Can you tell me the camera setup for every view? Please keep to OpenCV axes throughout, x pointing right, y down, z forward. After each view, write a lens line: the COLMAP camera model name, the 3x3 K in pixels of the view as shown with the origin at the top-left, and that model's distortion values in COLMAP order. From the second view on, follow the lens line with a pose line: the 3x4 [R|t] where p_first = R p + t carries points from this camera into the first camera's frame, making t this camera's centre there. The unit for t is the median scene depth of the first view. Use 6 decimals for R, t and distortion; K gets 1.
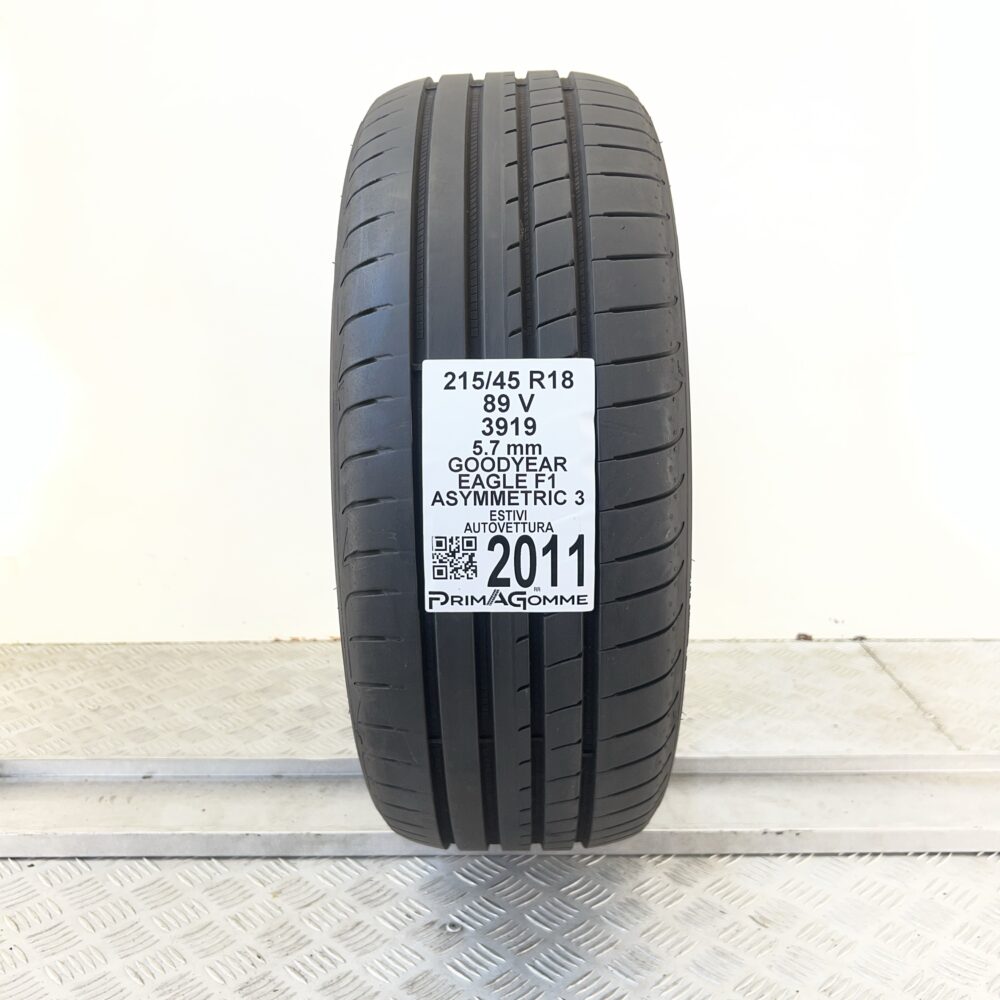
lens RADIAL K [[992.4, 0, 500.0], [0, 992.4, 500.0], [0, 0, 1]] dist [0.194831, -0.590762]
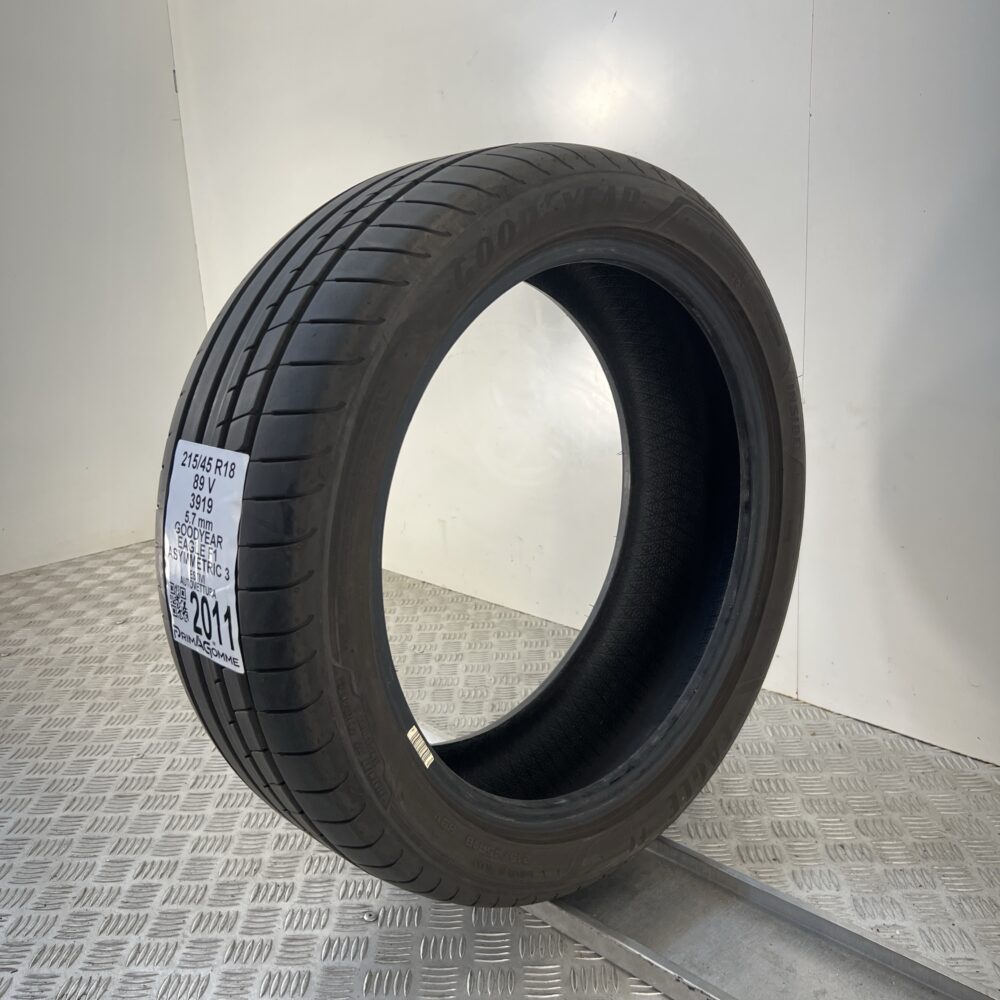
lens RADIAL K [[992.4, 0, 500.0], [0, 992.4, 500.0], [0, 0, 1]] dist [0.194831, -0.590762]
pose [[0.697307, 0.147494, -0.701433, 1.091438], [-0.116896, 0.988899, 0.091733, -0.228141], [0.707176, 0.018028, 0.706808, 0.402764]]
